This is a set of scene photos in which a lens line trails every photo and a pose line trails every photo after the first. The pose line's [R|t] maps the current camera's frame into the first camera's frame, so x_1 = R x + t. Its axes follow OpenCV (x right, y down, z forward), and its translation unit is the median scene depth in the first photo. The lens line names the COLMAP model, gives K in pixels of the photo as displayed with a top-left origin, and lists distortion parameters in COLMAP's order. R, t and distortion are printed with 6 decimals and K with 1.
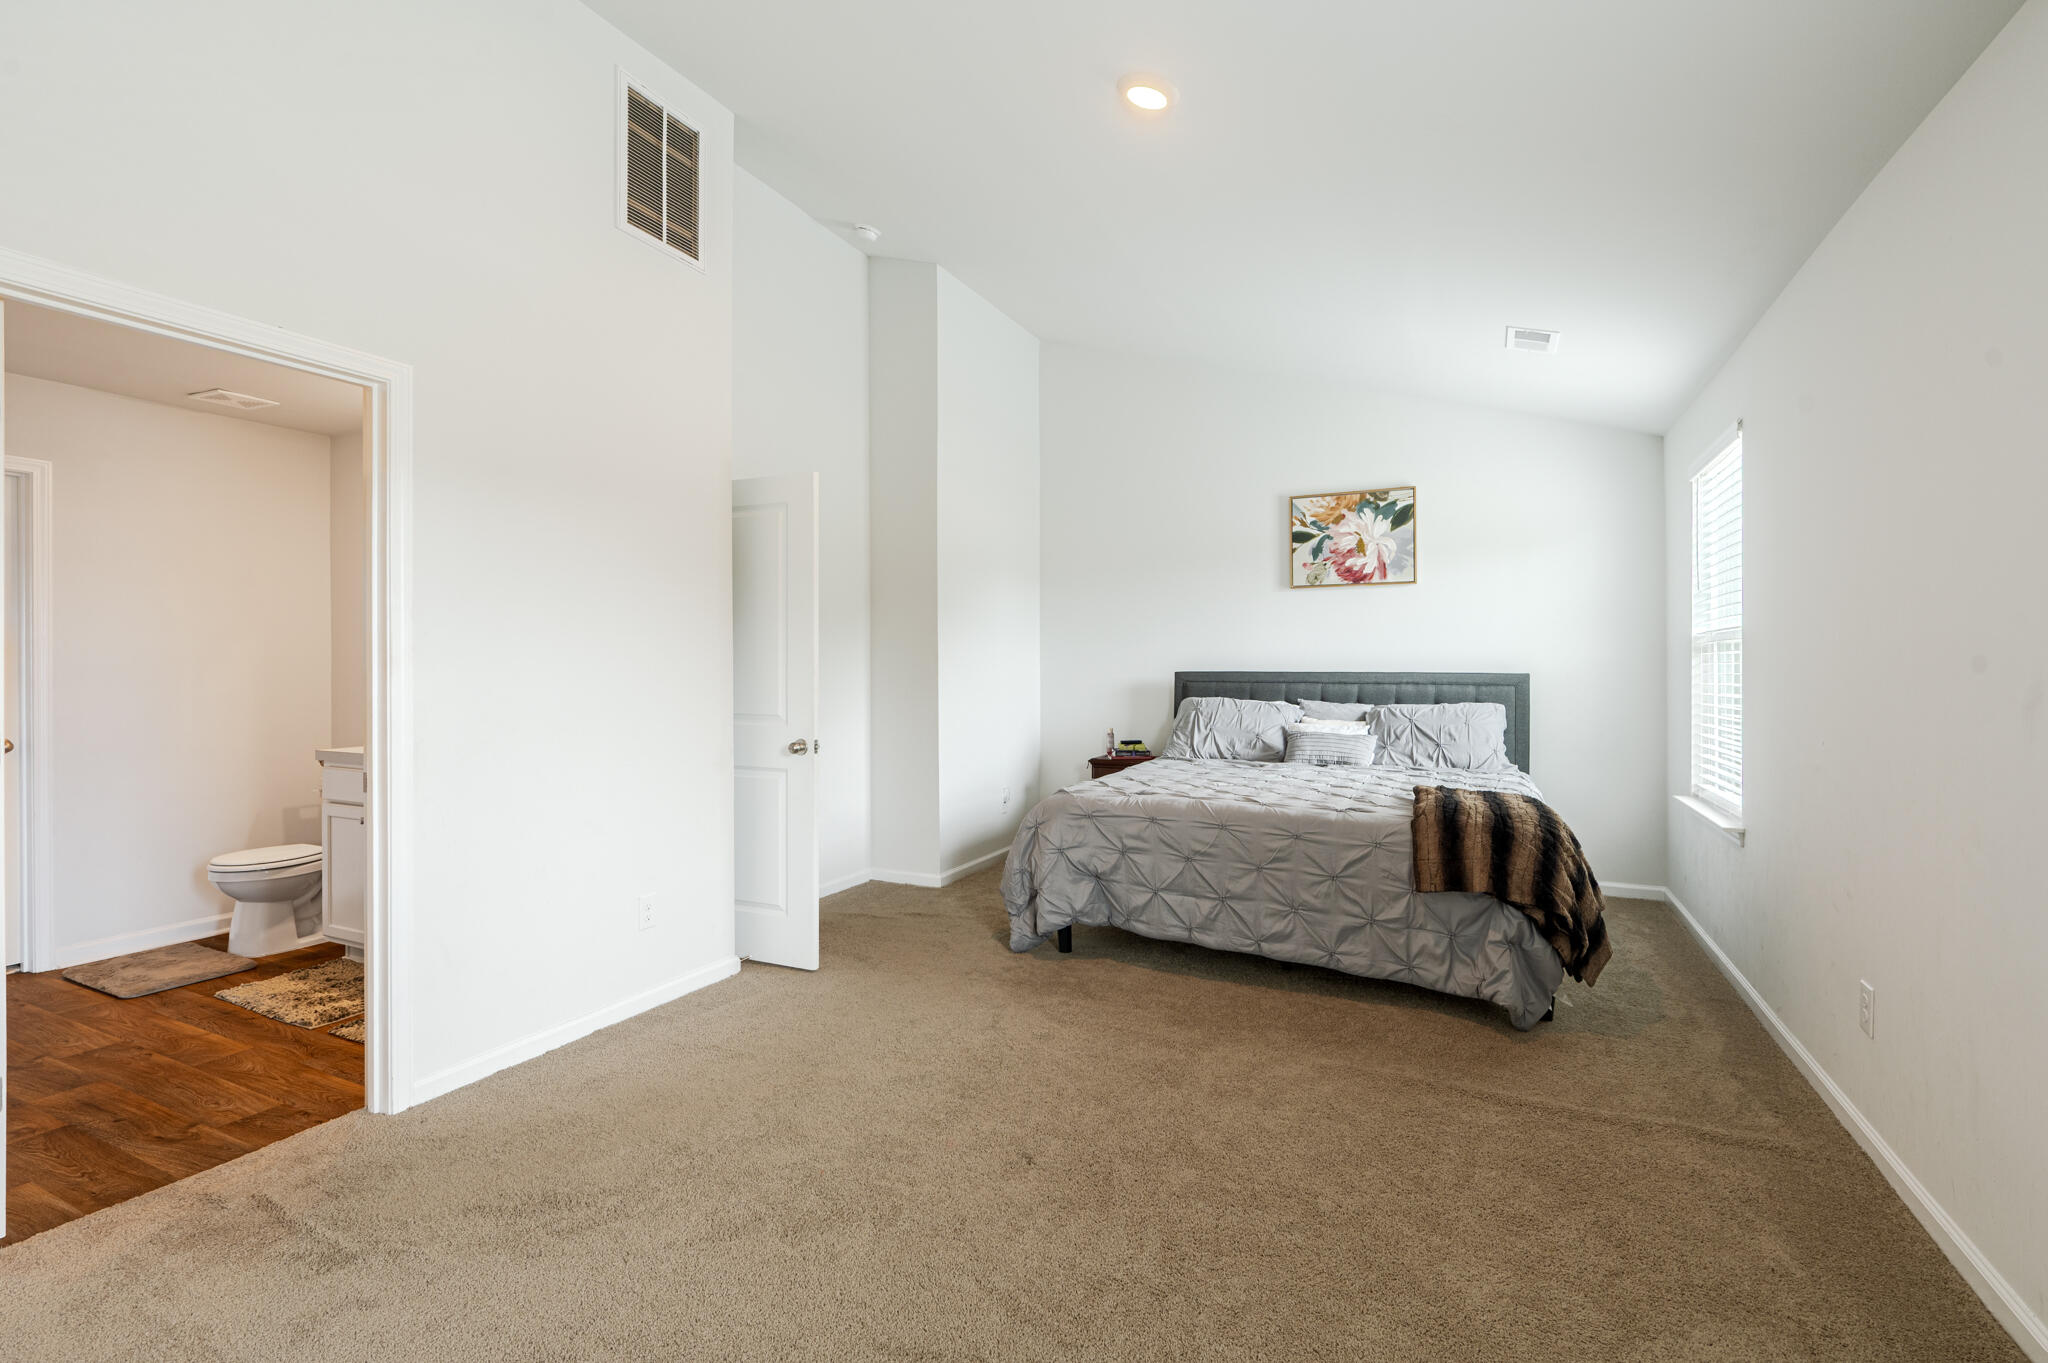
lens RADIAL K [[925.4, 0, 1024.0], [0, 925.4, 681.5], [0, 0, 1]] dist [-0.001489, -0.000123]
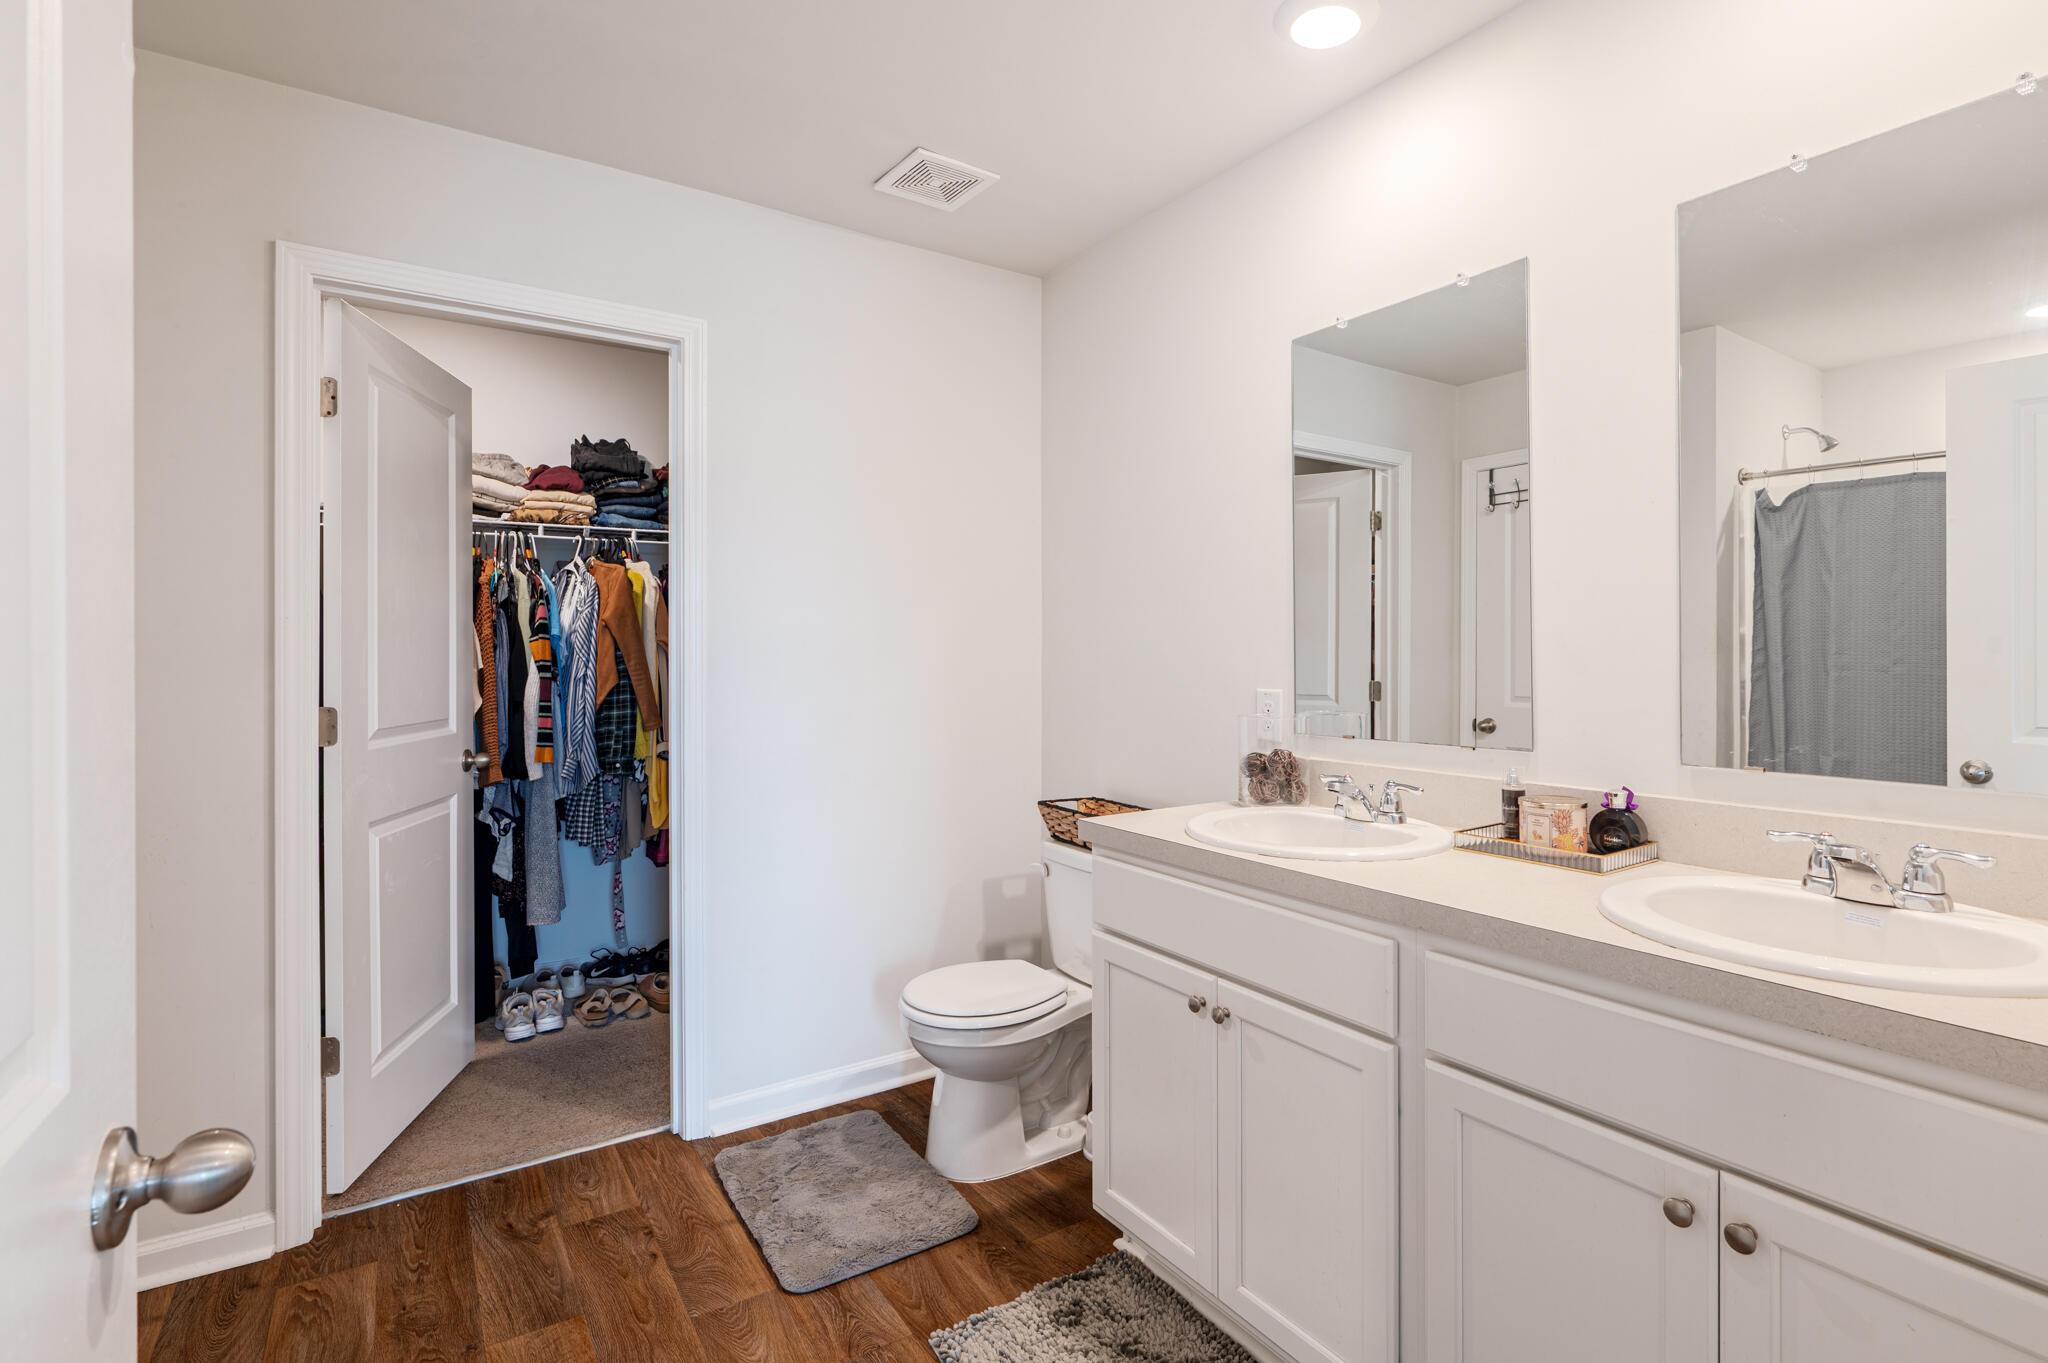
lens RADIAL K [[963.5, 0, 1023.5], [0, 963.5, 655.7], [0, 0, 1]] dist [-0.000434, -0.000083]
pose [[0.860316, 0.000032, -0.509760, -0.514493], [-0.002267, 0.999990, -0.003762, -0.010044], [0.509755, 0.004392, 0.860308, 0.526832]]
